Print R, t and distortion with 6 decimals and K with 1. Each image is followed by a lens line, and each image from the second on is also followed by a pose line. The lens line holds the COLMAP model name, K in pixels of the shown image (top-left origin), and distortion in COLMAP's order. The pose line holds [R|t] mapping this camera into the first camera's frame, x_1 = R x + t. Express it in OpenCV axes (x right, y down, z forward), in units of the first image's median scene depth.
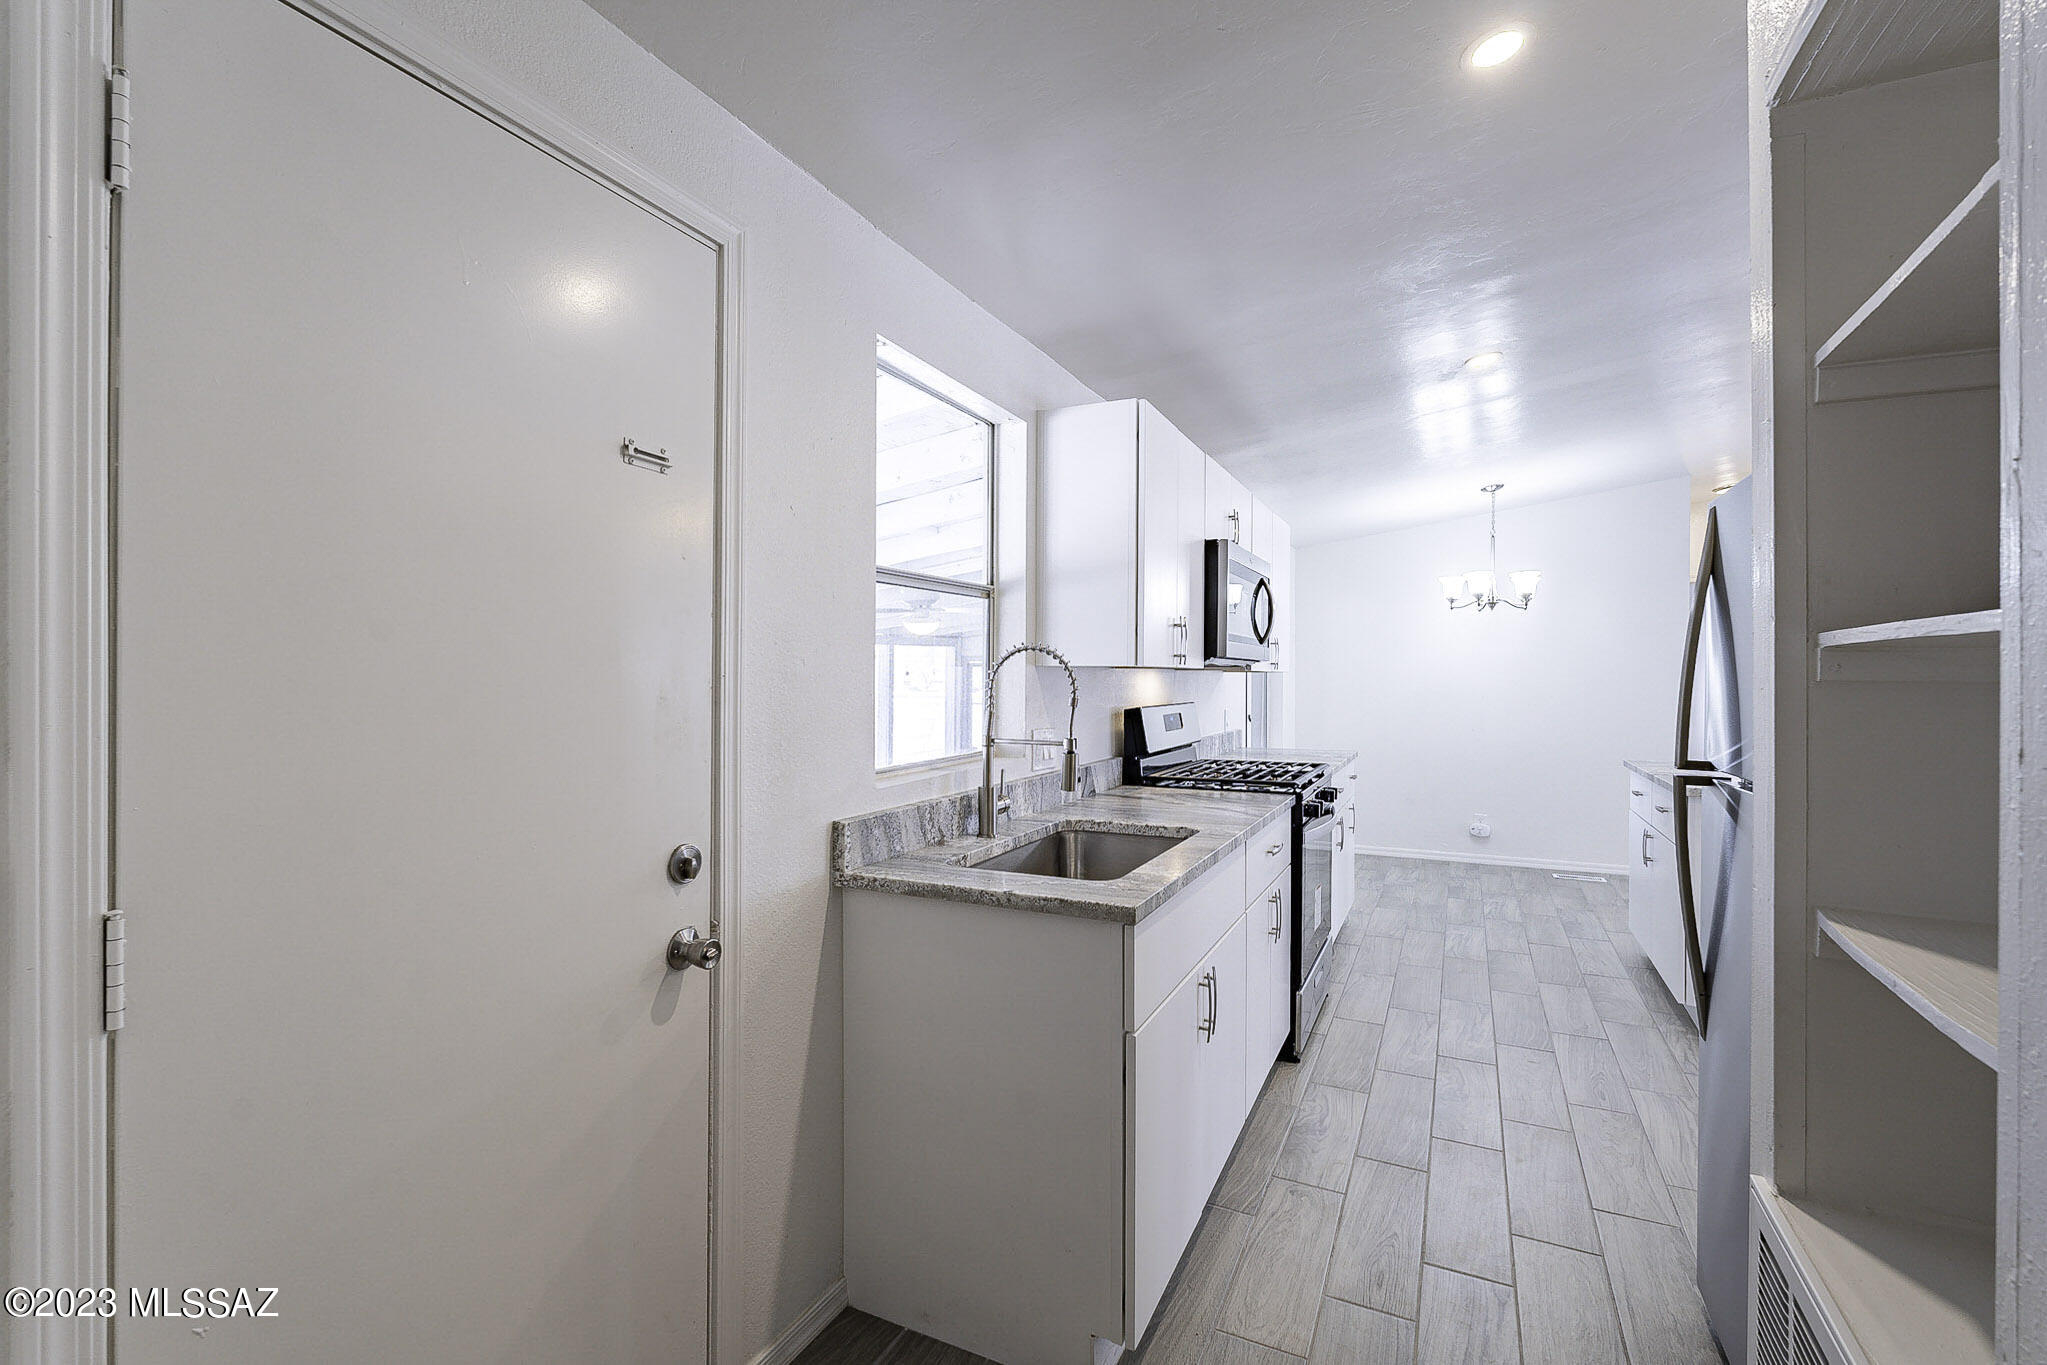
lens RADIAL K [[894.0, 0, 1021.7], [0, 894.0, 685.9], [0, 0, 1]] dist [-0.003602, 0.000344]
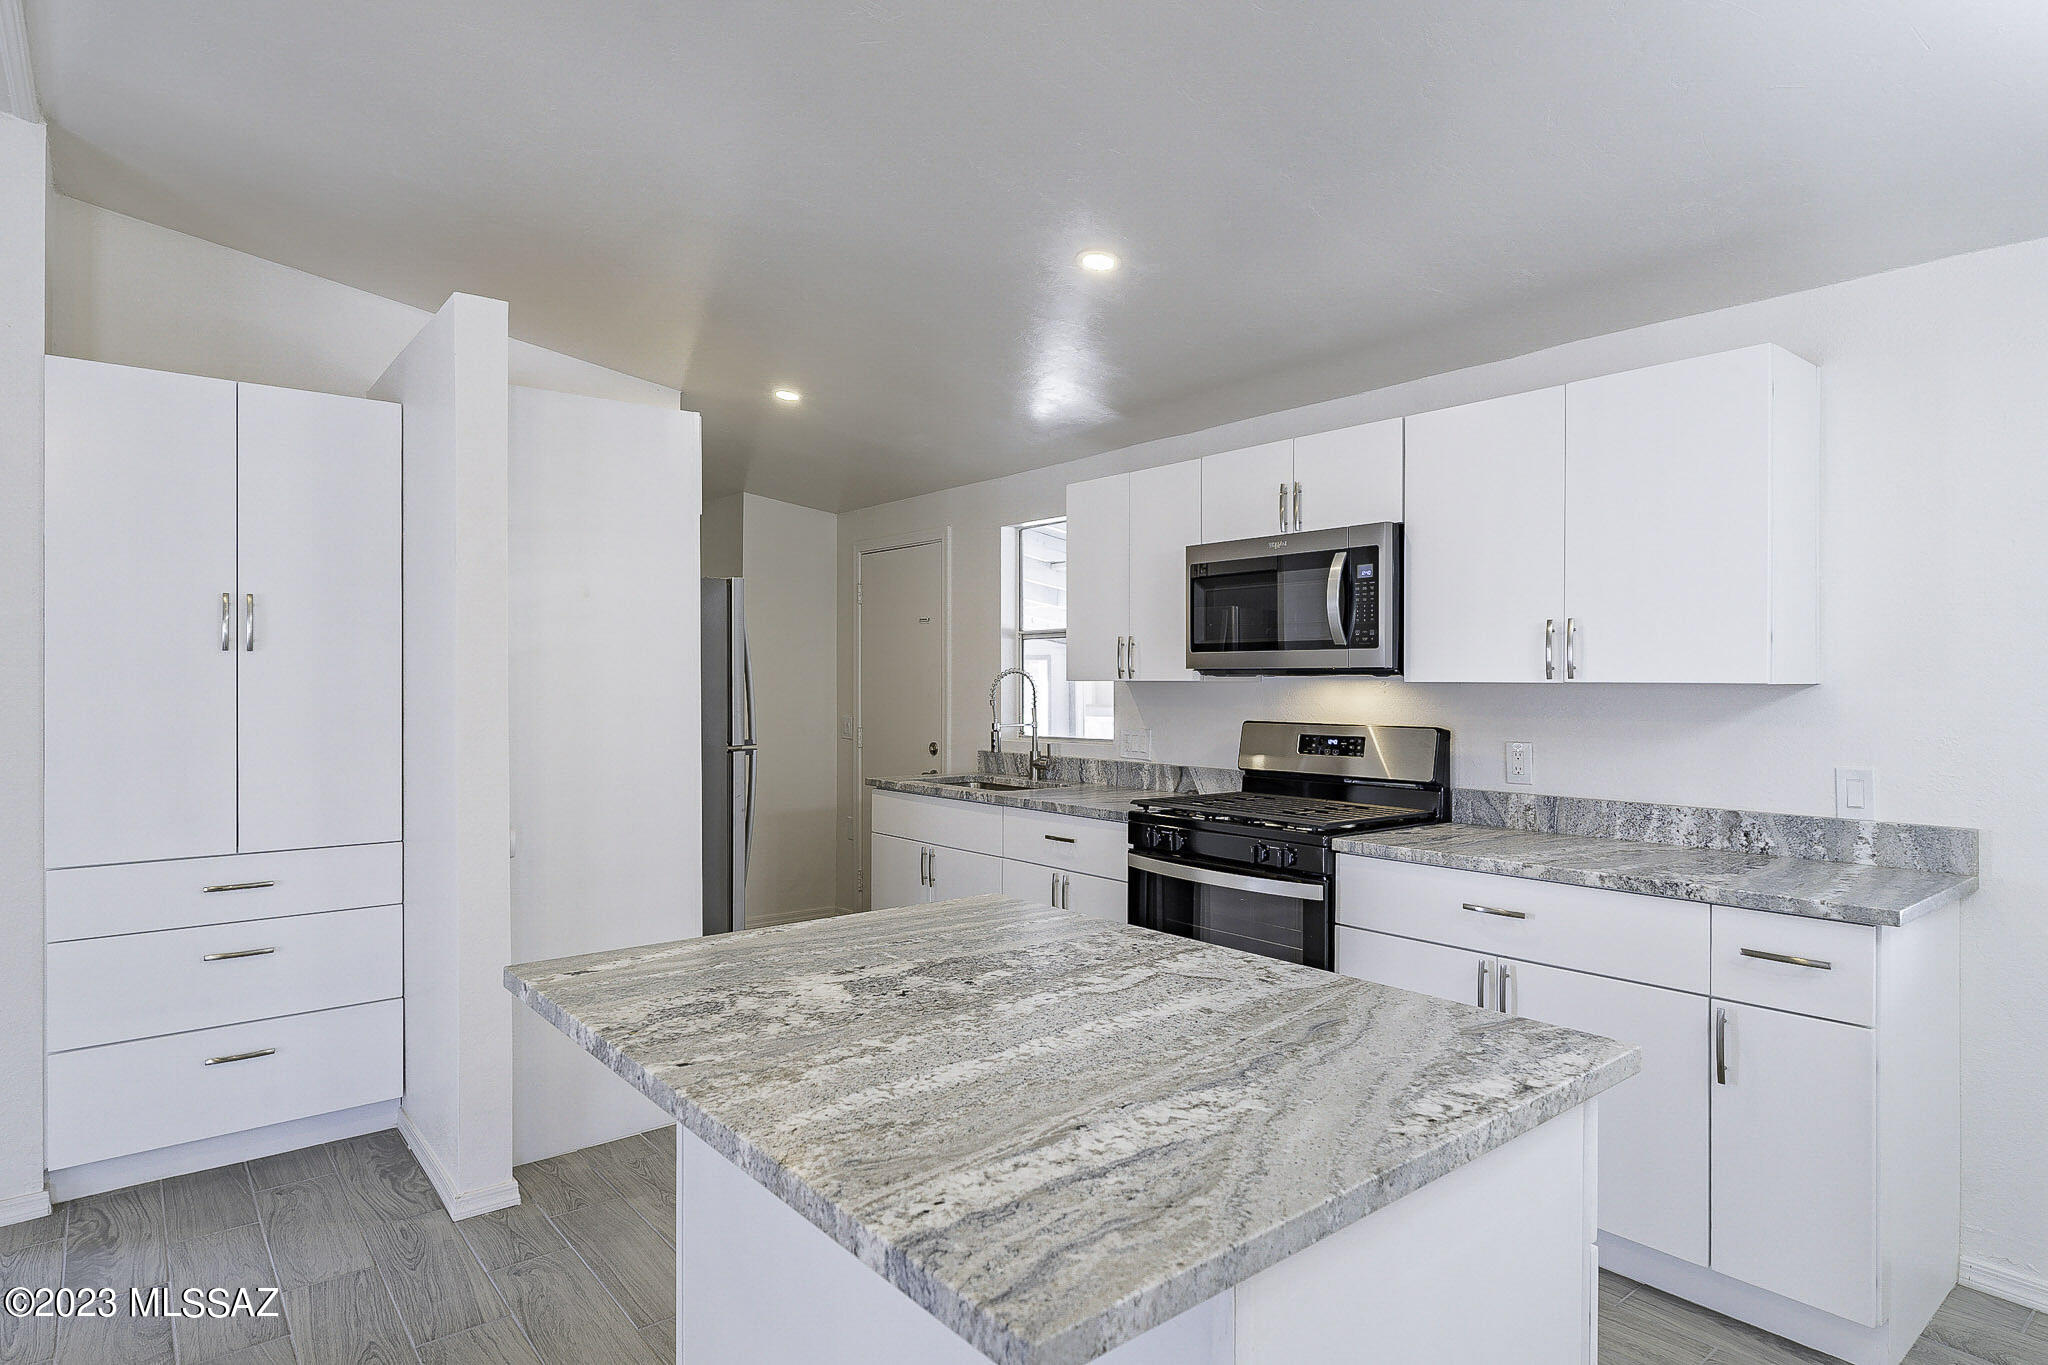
lens RADIAL K [[1110.8, 0, 1021.2], [0, 1110.8, 679.8], [0, 0, 1]] dist [-0.001733, 0.000034]
pose [[-0.416930, -0.005130, -0.908924, 1.300785], [-0.009553, 0.999954, -0.001261, -0.018555], [0.908888, 0.008157, -0.416960, 1.250686]]
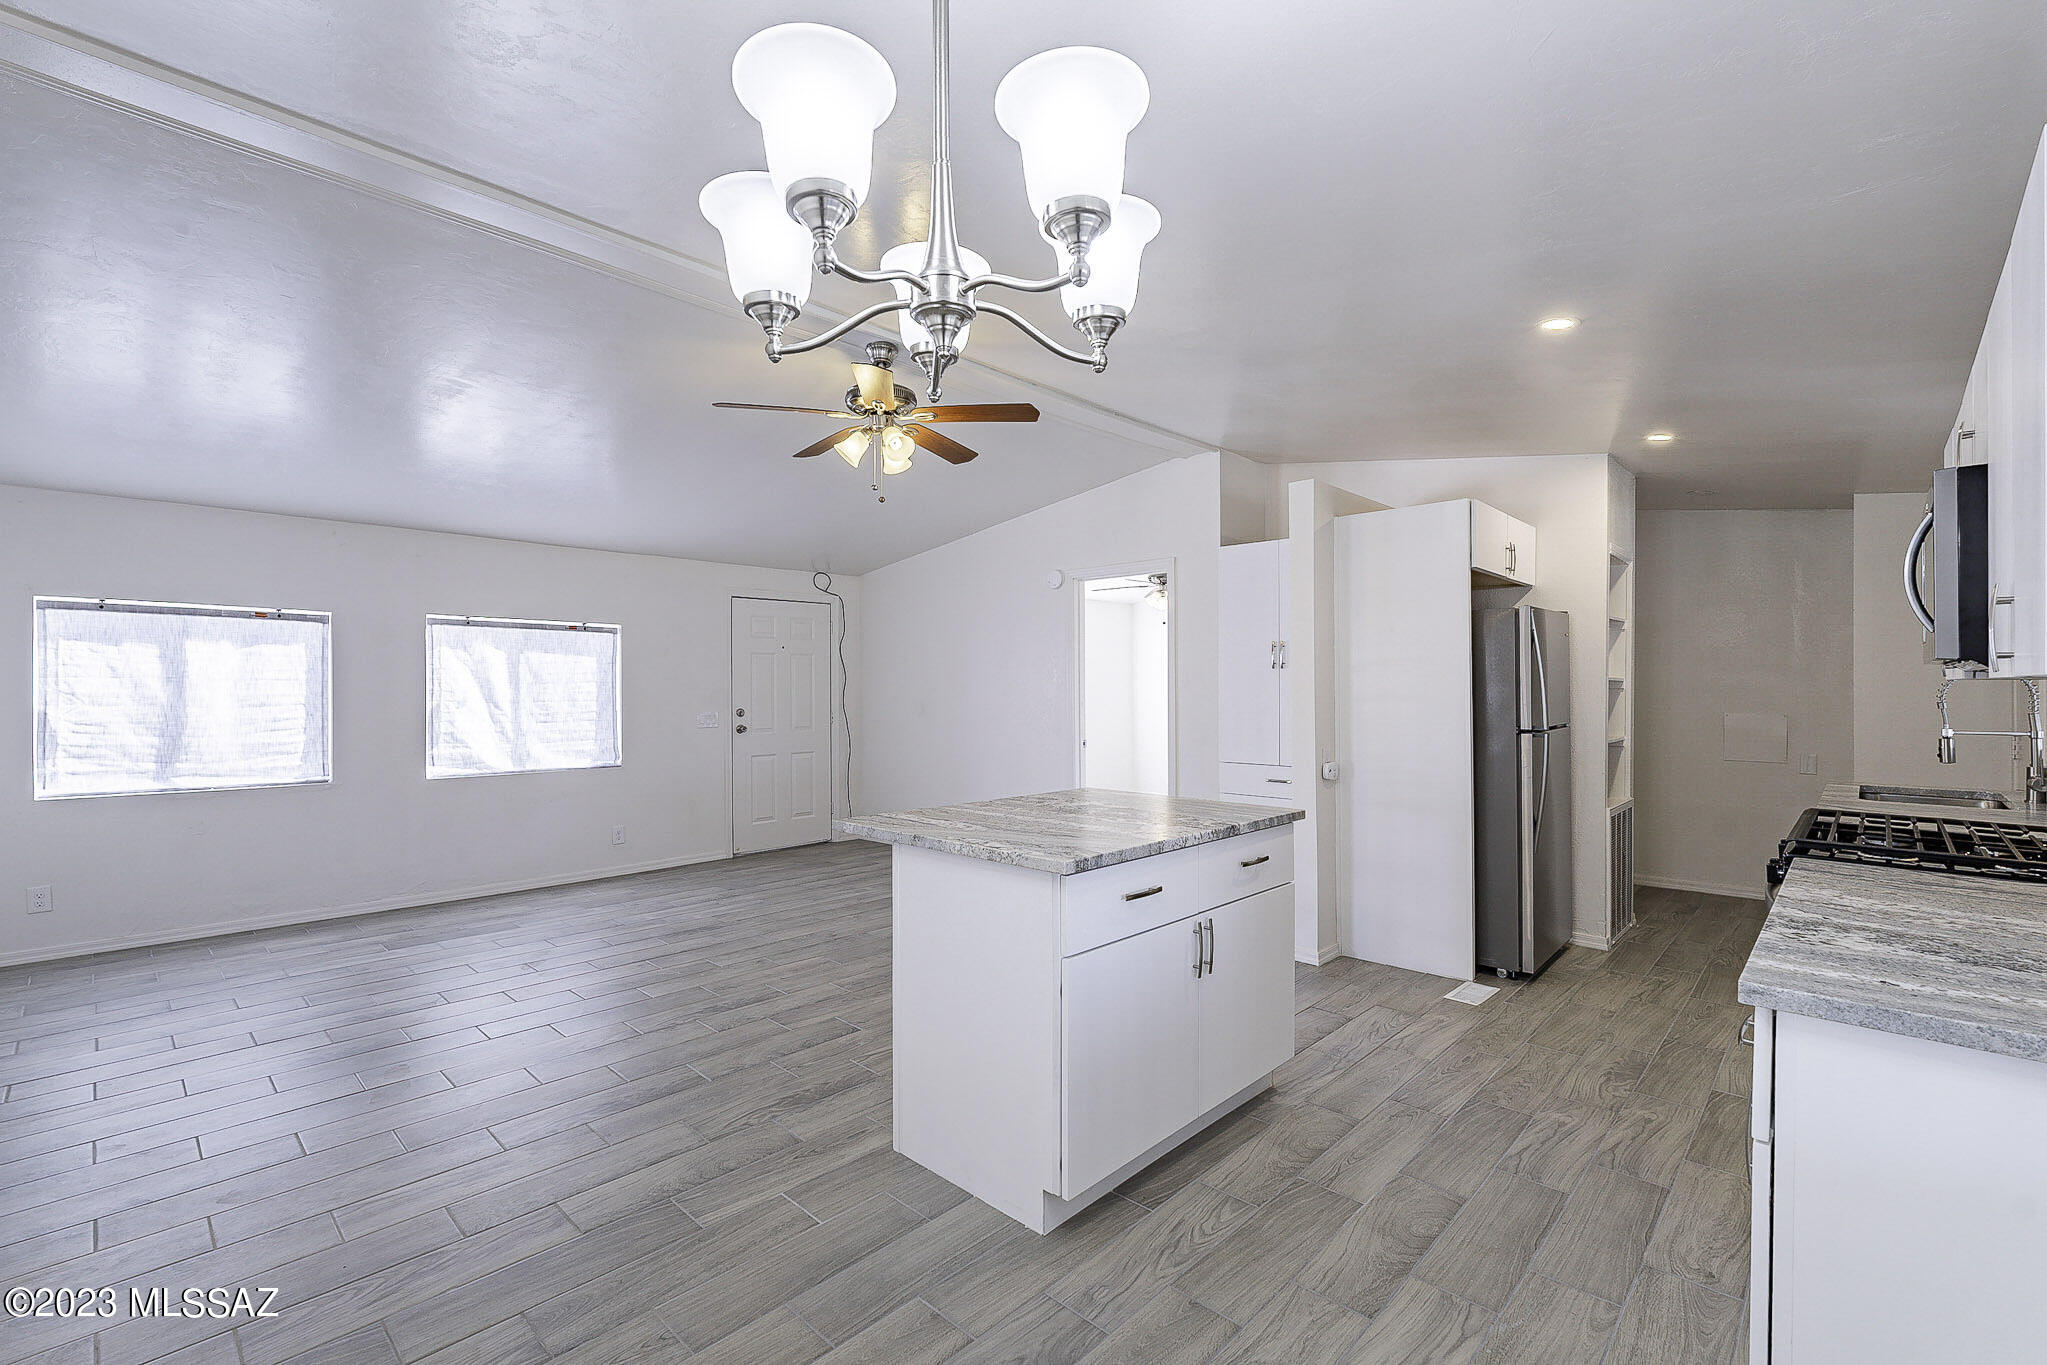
lens RADIAL K [[894.0, 0, 1021.7], [0, 894.0, 685.9], [0, 0, 1]] dist [-0.003602, 0.000344]
pose [[-0.953351, -0.001767, 0.301859, 0.708526], [0.000518, 0.999972, 0.007489, -0.020186], [-0.301864, 0.007296, -0.953323, 1.875609]]
